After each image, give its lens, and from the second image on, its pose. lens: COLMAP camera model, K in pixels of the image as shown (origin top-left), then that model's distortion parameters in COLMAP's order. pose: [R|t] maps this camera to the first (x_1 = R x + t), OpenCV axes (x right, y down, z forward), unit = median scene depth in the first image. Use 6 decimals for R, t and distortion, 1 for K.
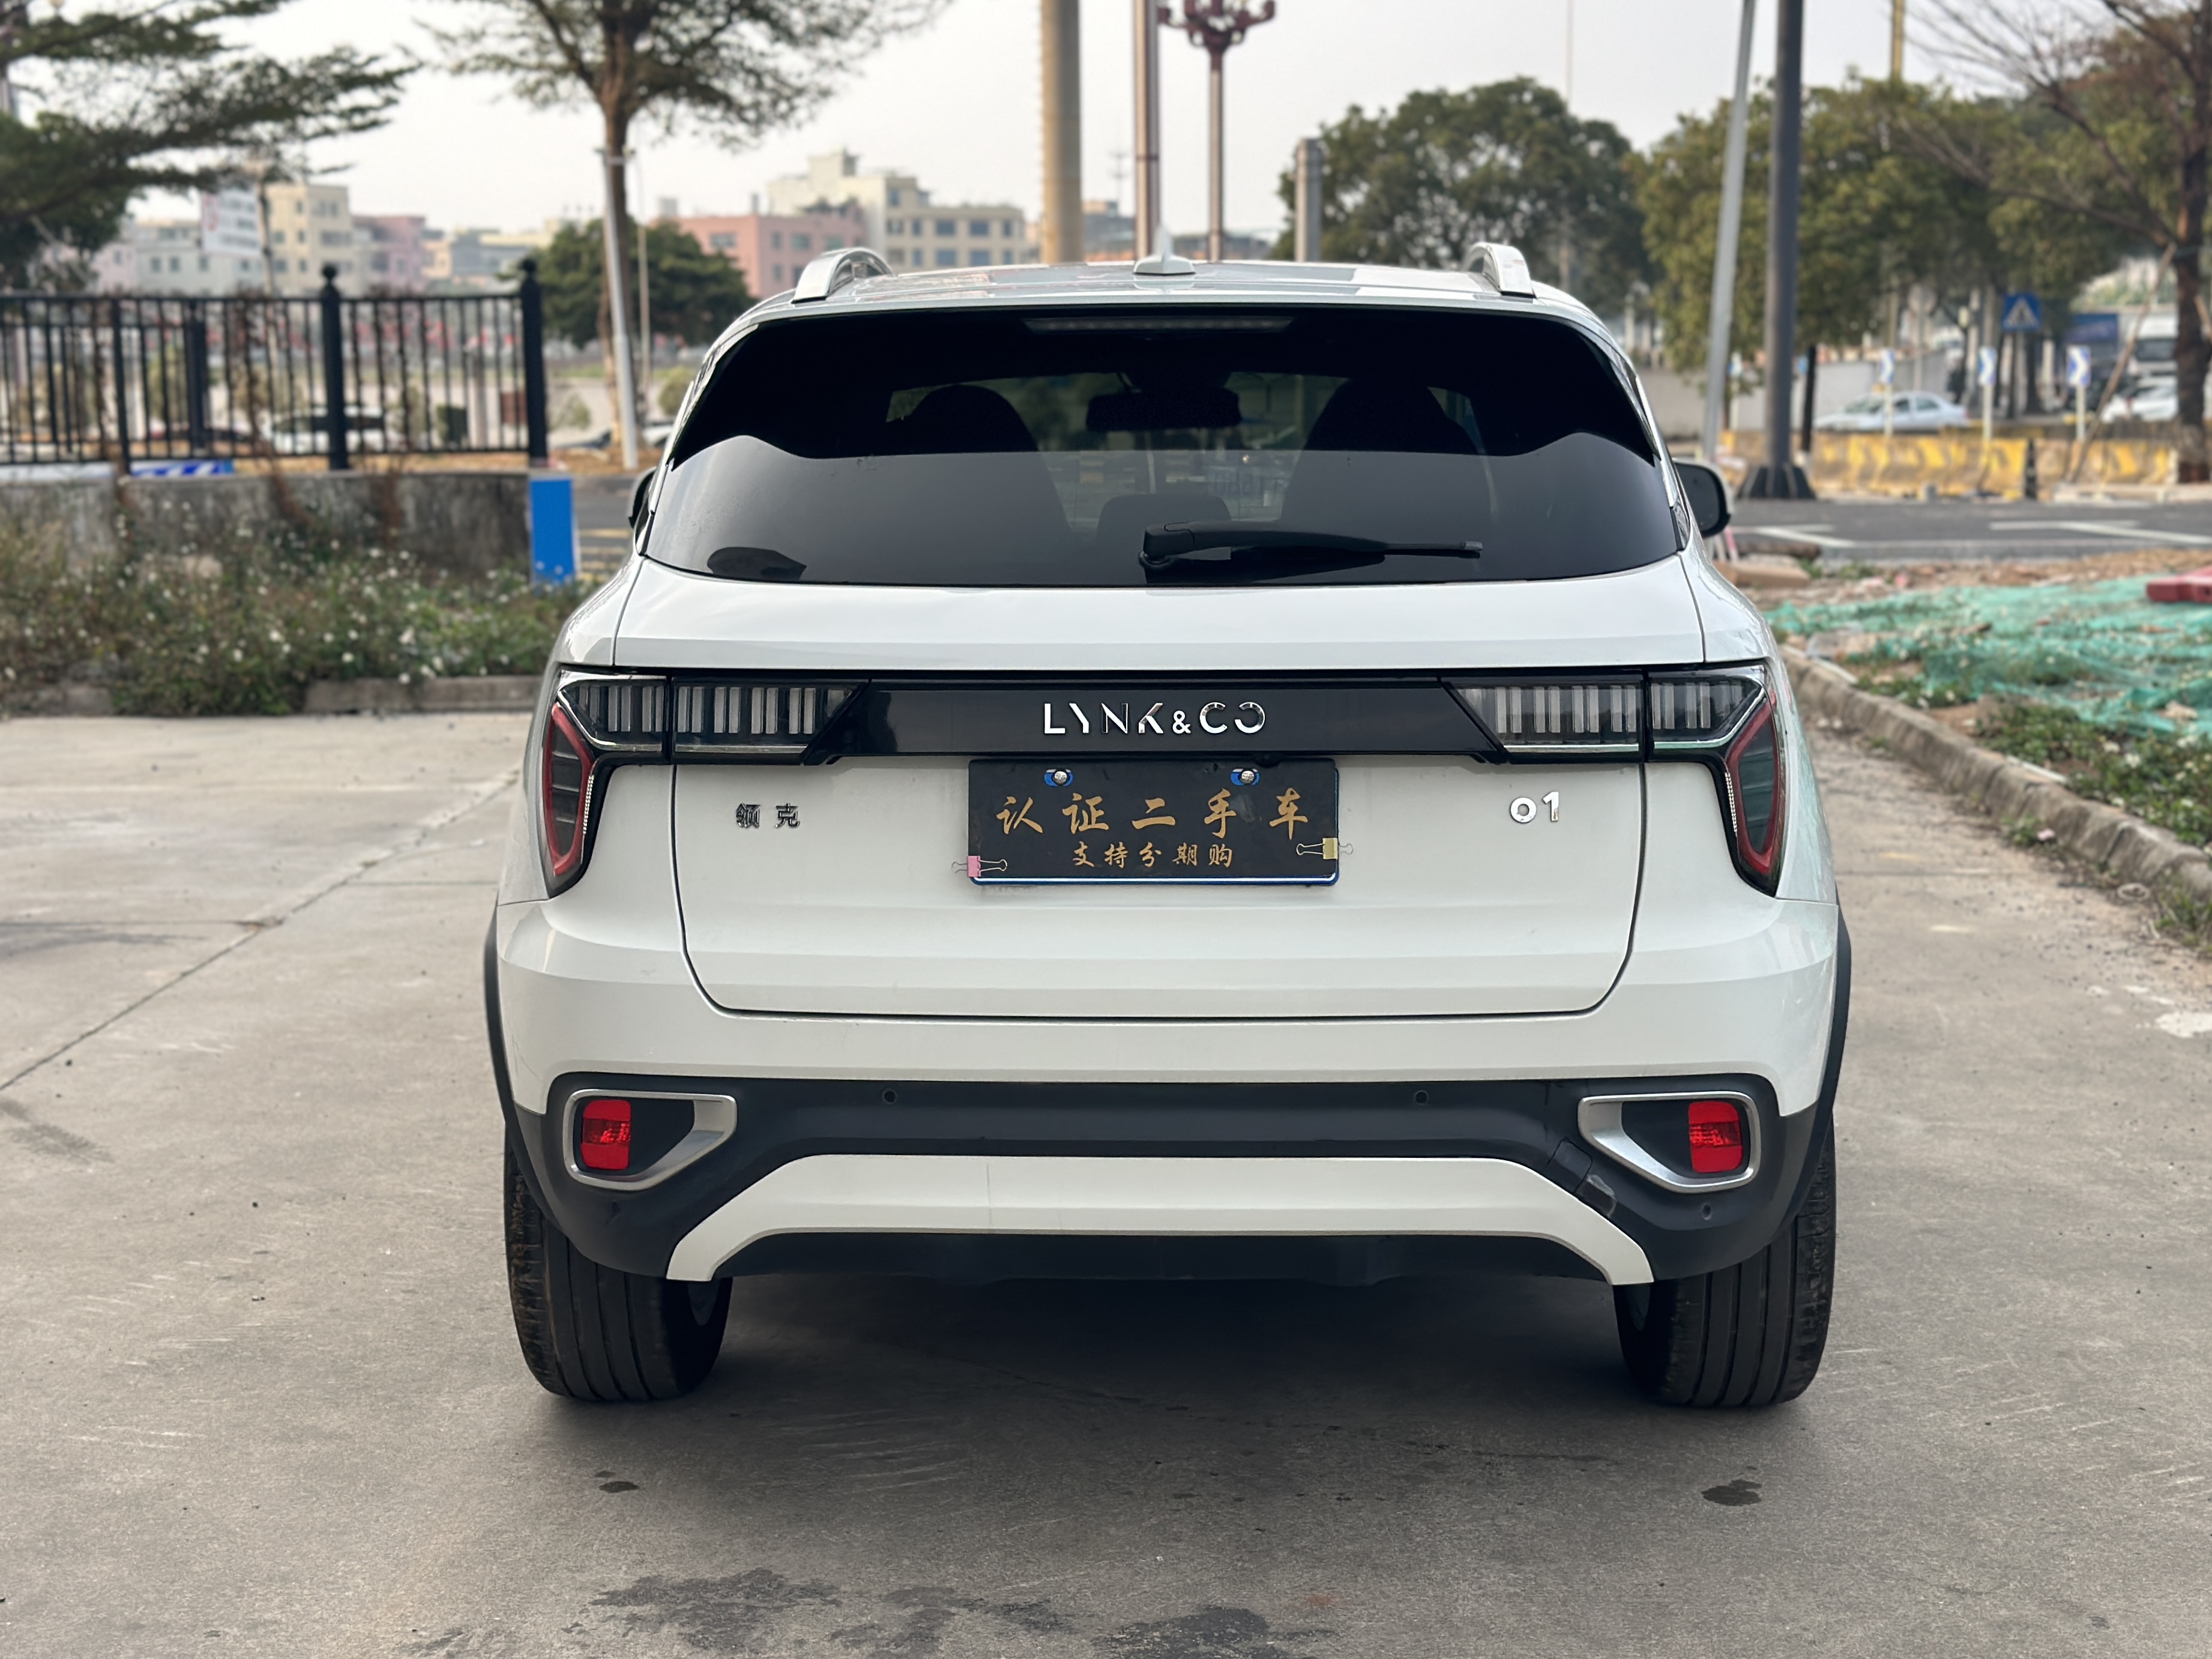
lens RADIAL K [[3371.4, 0, 1111.3], [0, 3371.4, 833.6], [0, 0, 1]] dist [0.130280, 0.000000]
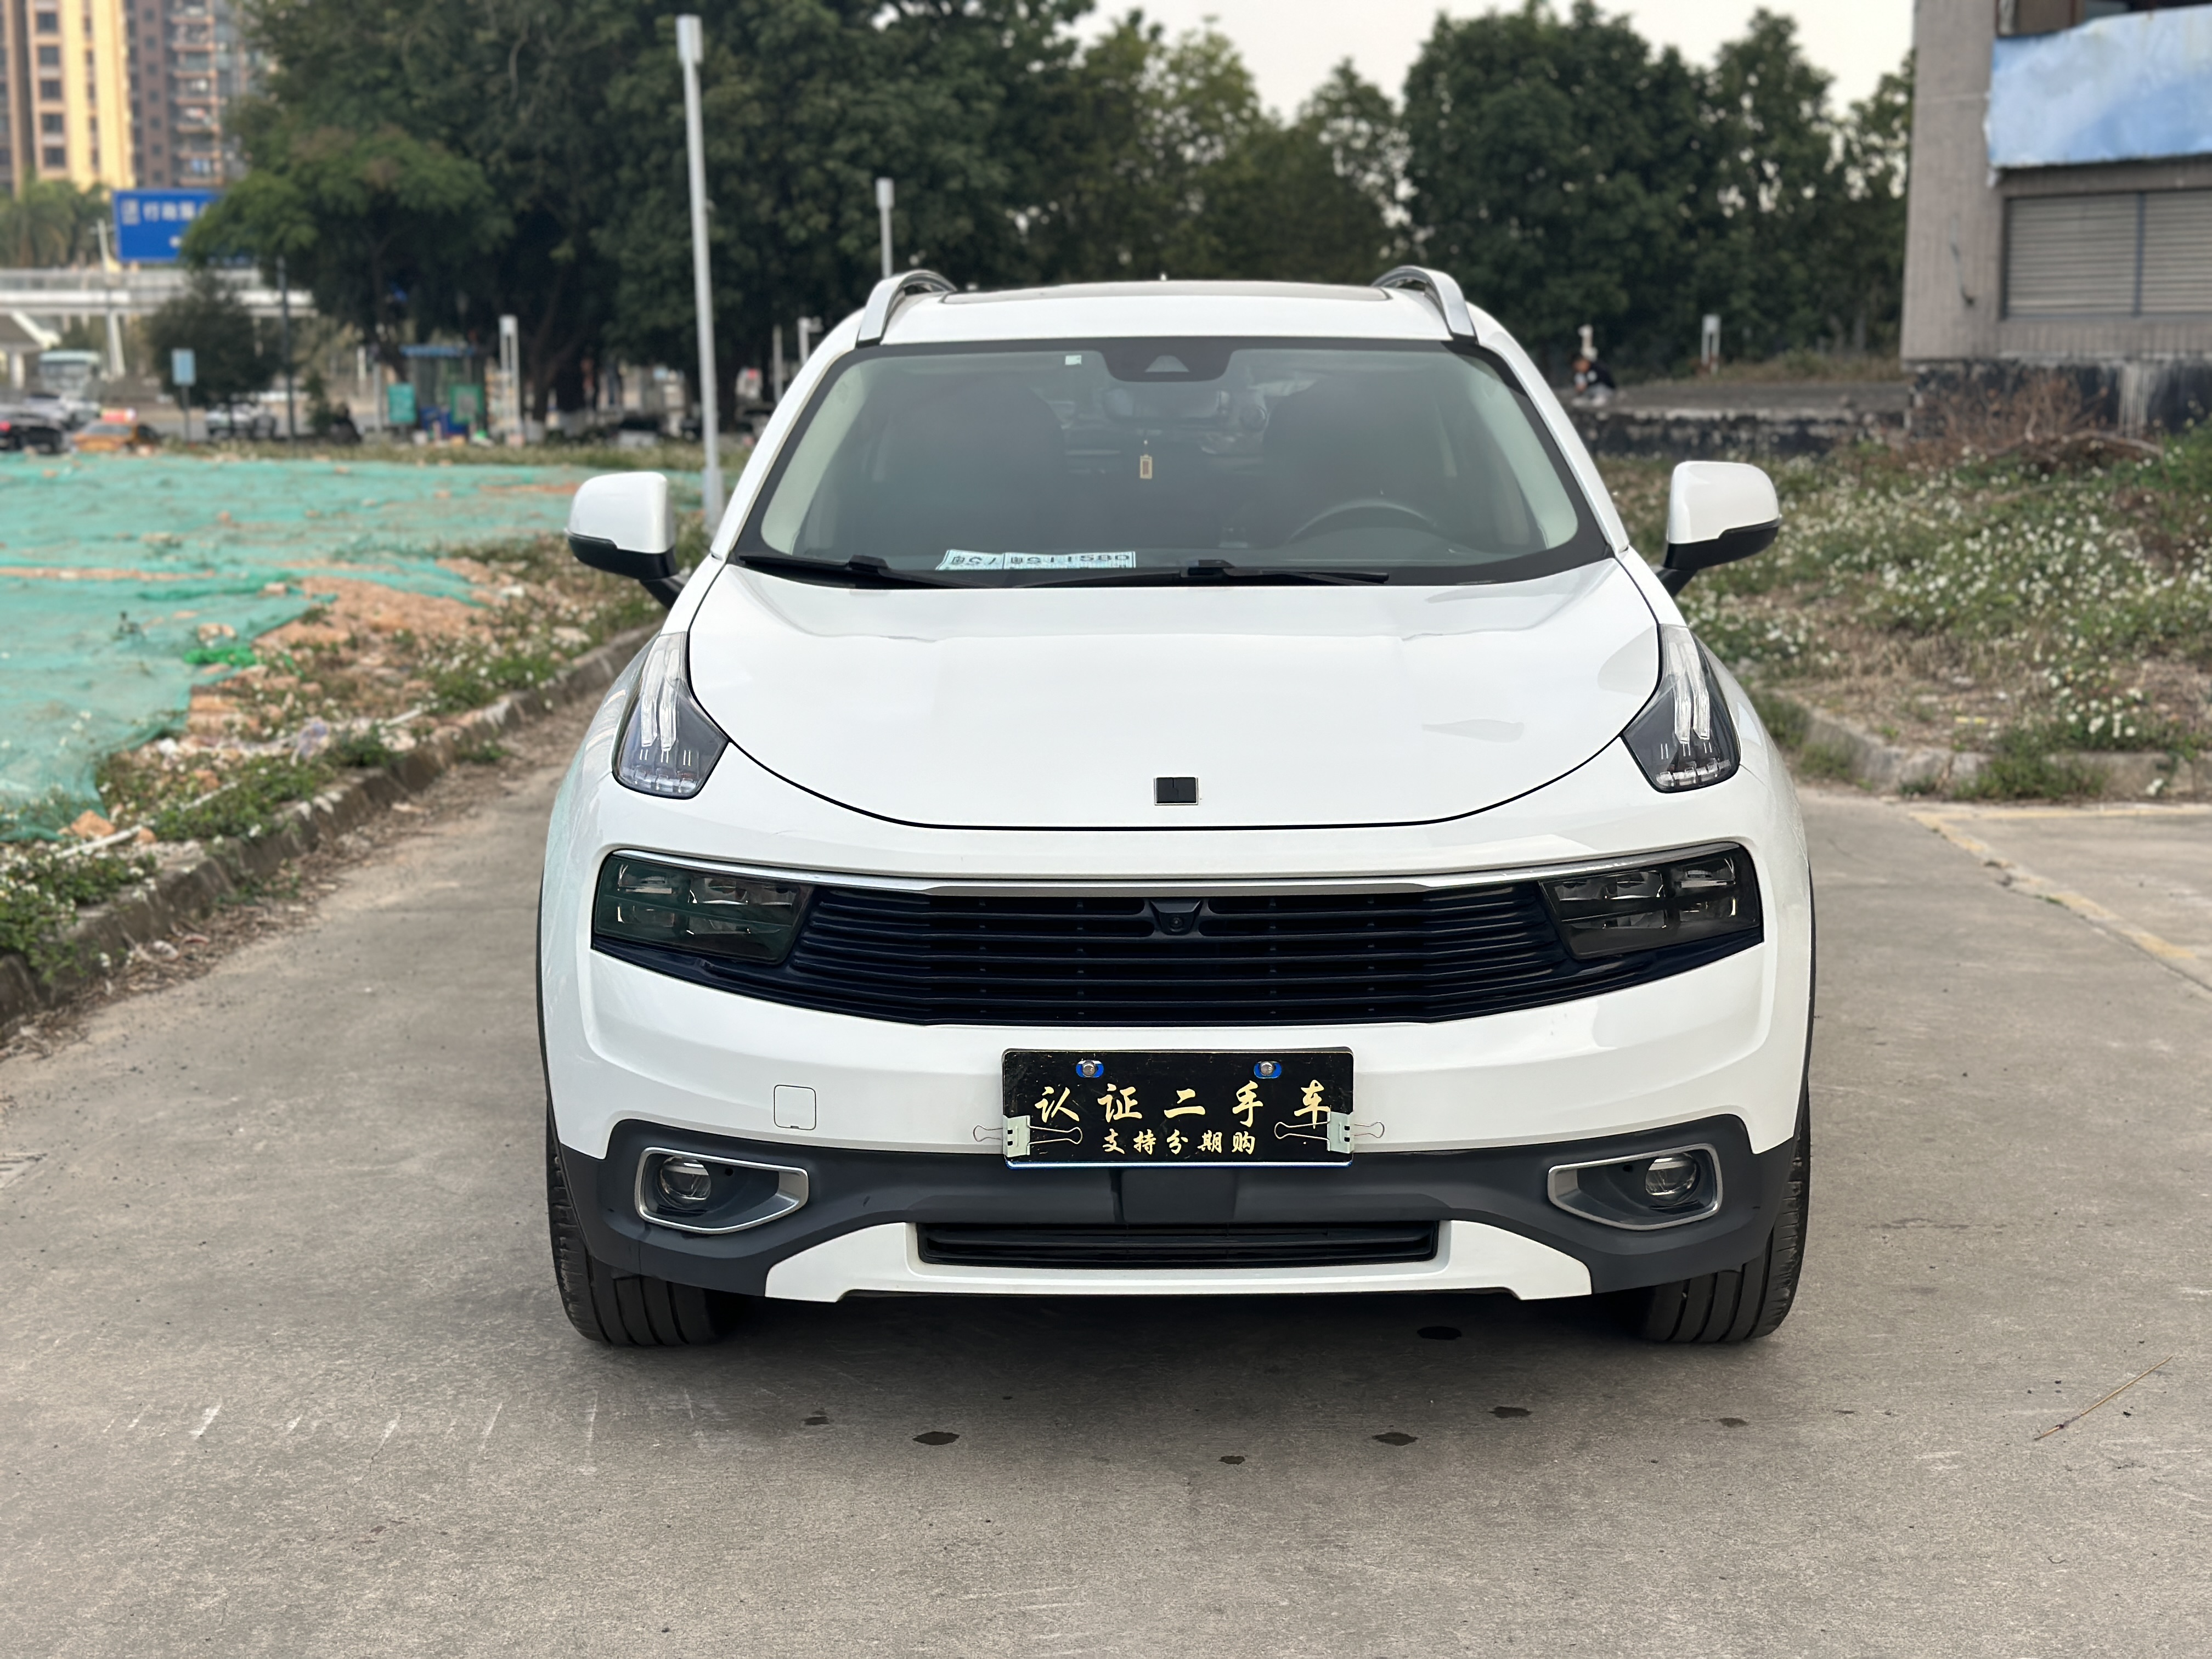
lens RADIAL K [[3091.7, 0, 1127.5], [0, 3091.7, 812.4], [0, 0, 1]] dist [0.124408, 0.000000]
pose [[-0.999622, 0.017263, -0.021395, 0.078670], [0.010595, 0.960060, 0.279595, -0.395606], [0.025367, 0.279263, -0.959880, 2.838487]]
